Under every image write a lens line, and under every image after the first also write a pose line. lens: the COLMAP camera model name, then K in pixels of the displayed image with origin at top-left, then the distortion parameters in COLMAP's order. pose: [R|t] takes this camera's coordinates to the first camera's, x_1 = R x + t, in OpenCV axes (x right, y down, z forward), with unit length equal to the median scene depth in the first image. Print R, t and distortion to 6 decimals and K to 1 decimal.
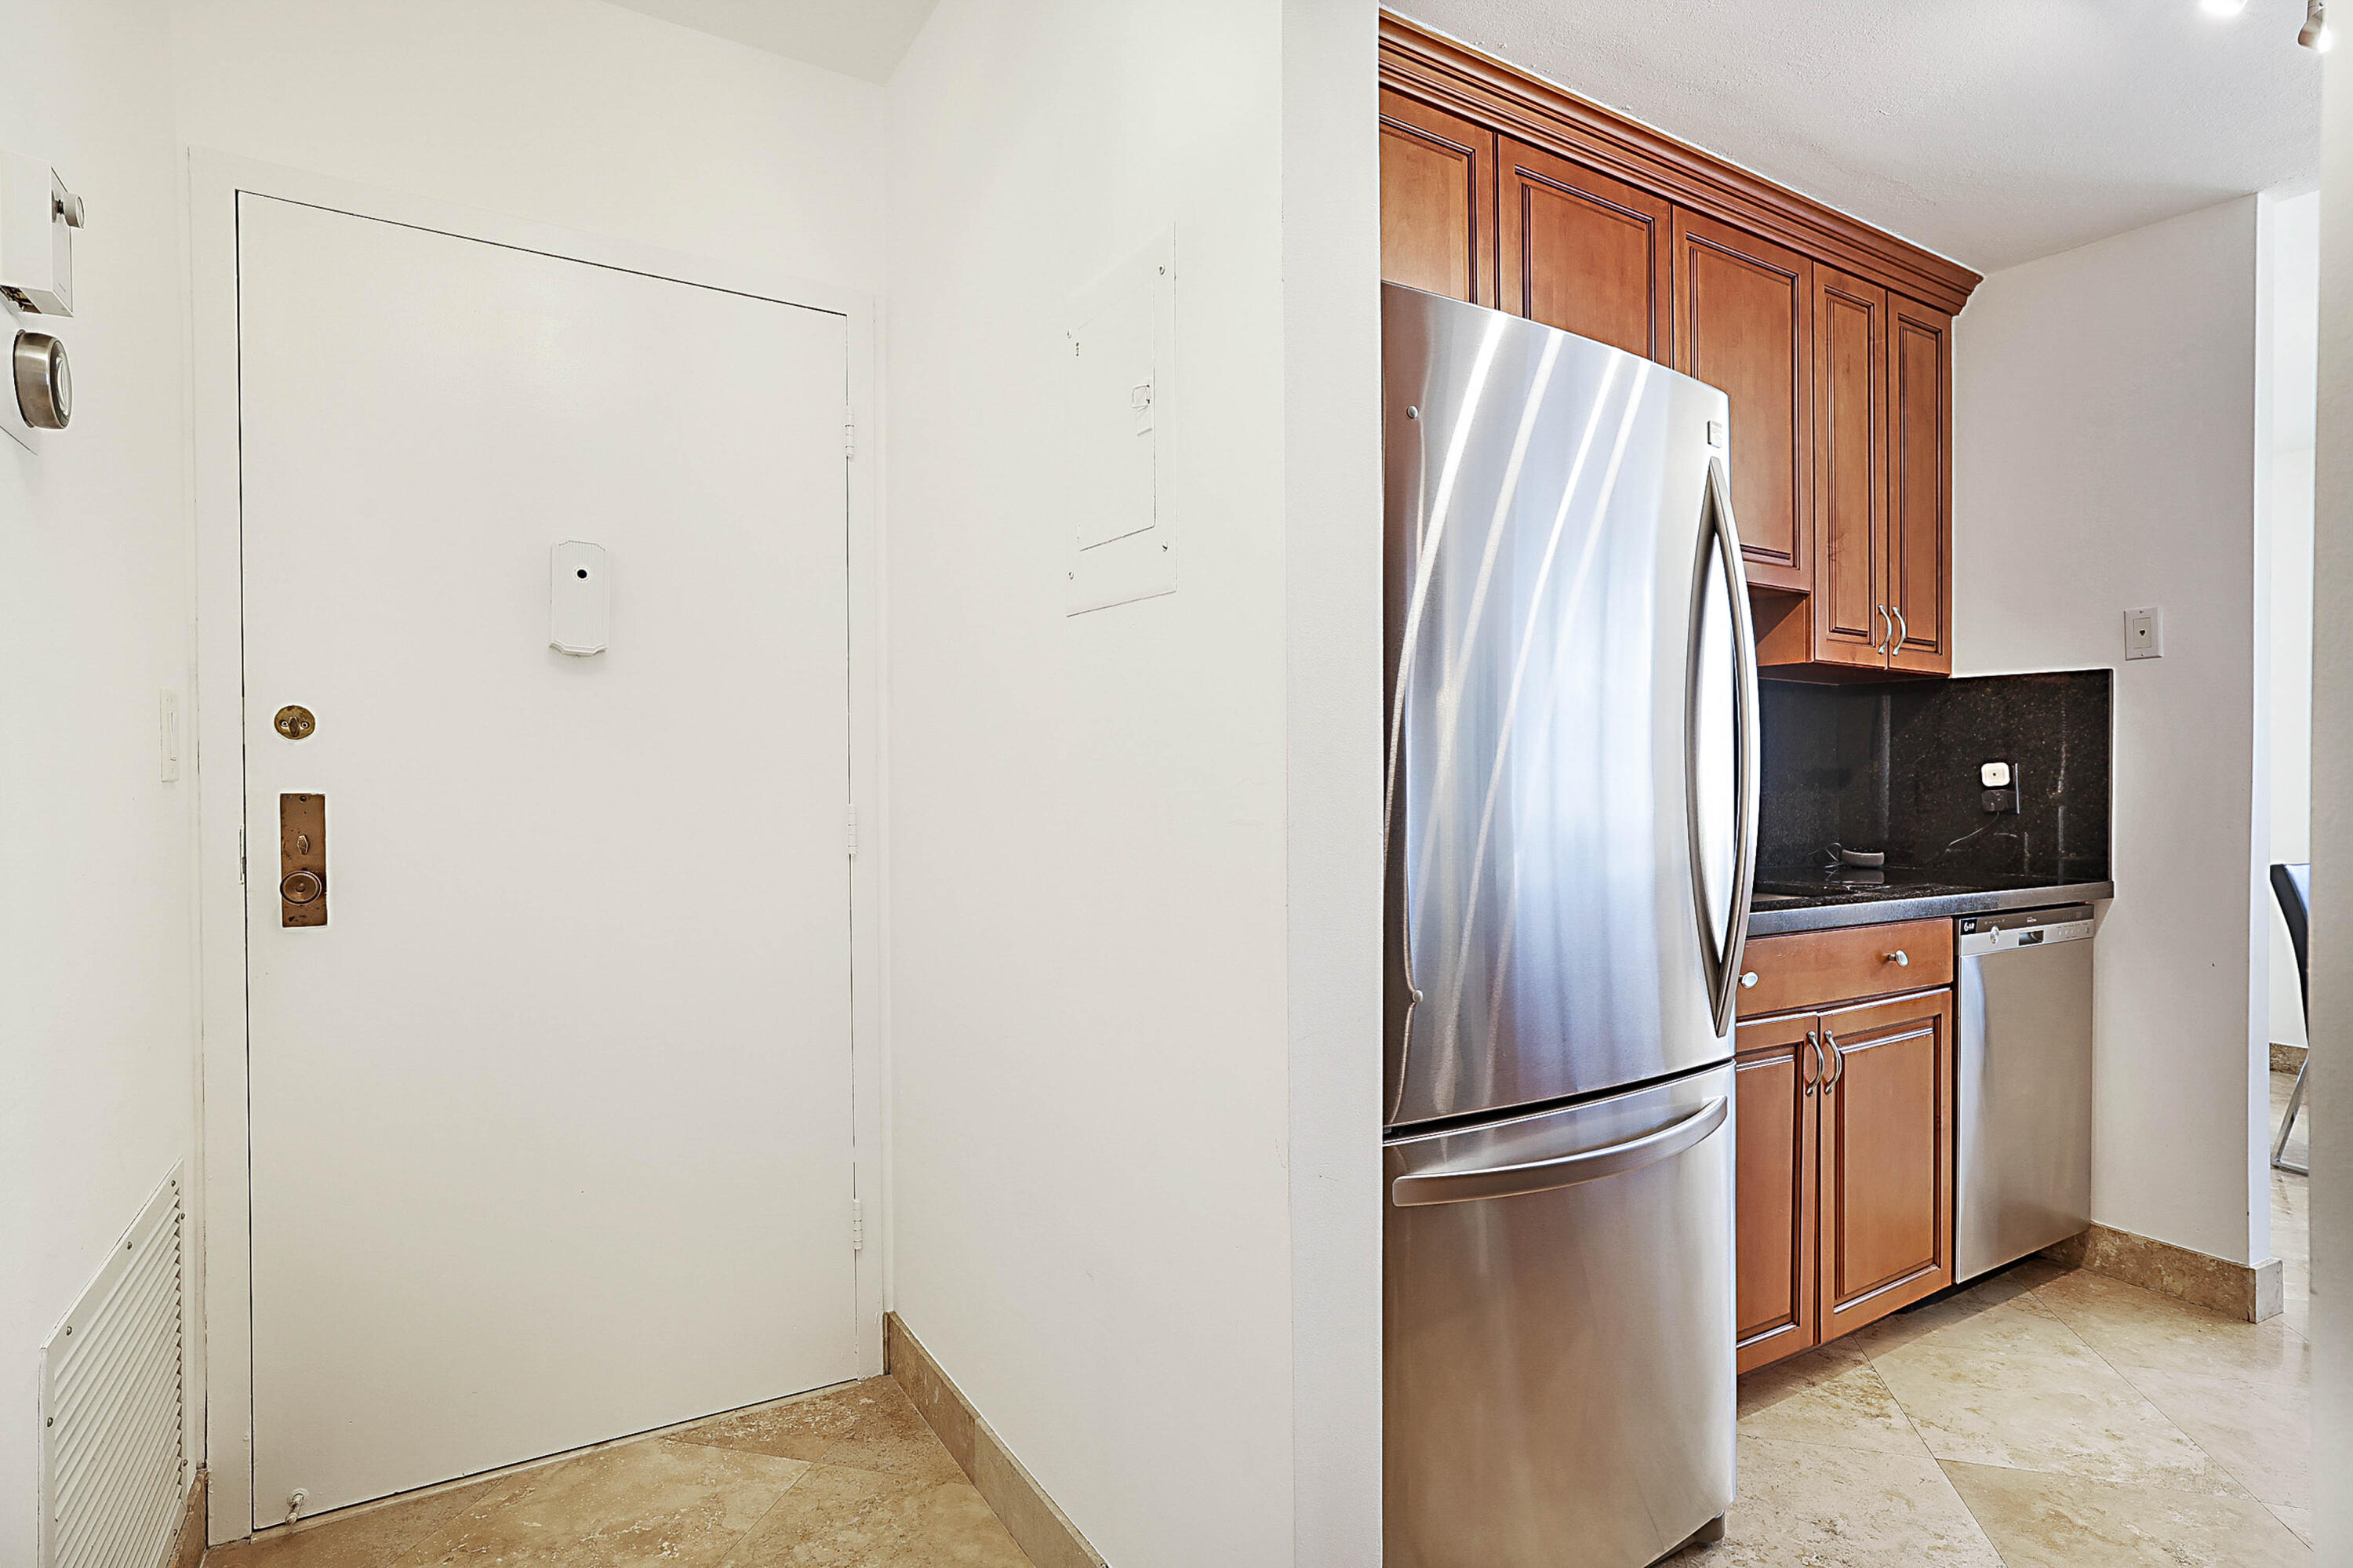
lens RADIAL K [[1184.8, 0, 1251.4], [0, 1184.8, 785.7], [0, 0, 1]] dist [0.017651, 0.002160]
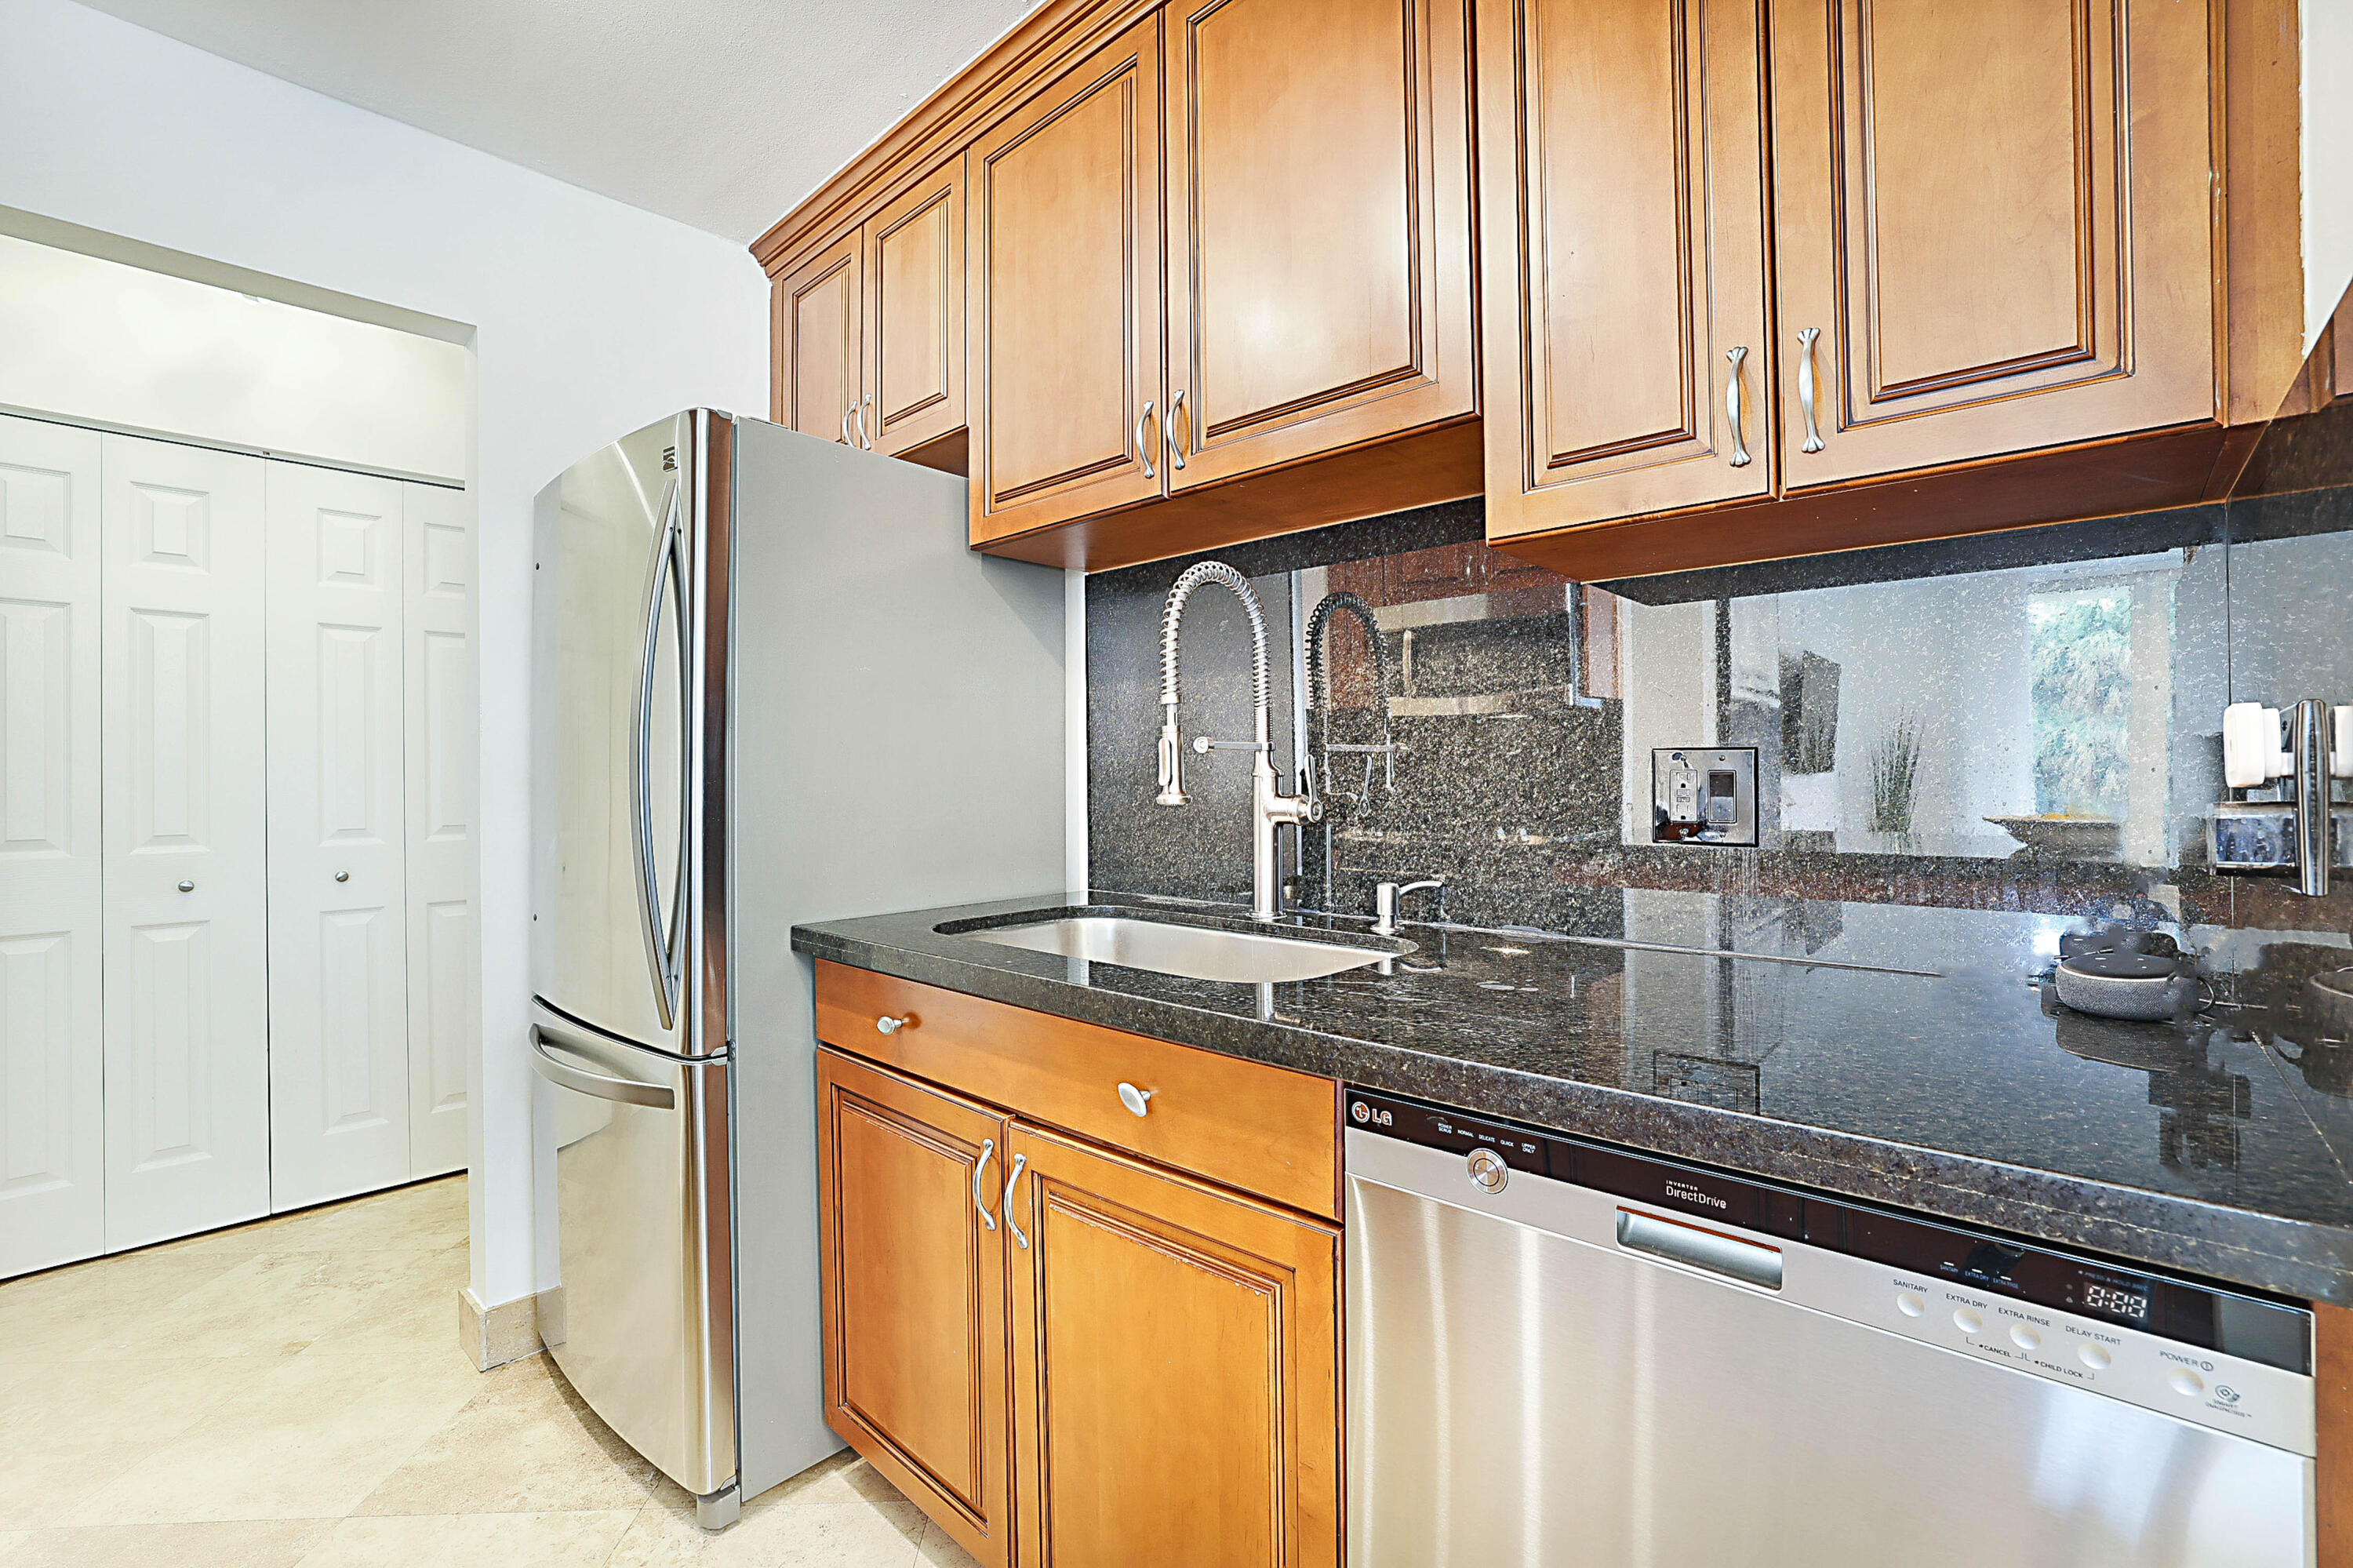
lens RADIAL K [[1006.5, 0, 1163.0], [0, 1006.5, 768.1], [0, 0, 1]] dist [-0.032025, 0.008715]
pose [[0.239614, -0.015886, -0.970738, 0.835361], [0.010127, 0.999853, -0.013863, -0.003654], [0.970815, -0.006509, 0.239739, 0.745724]]
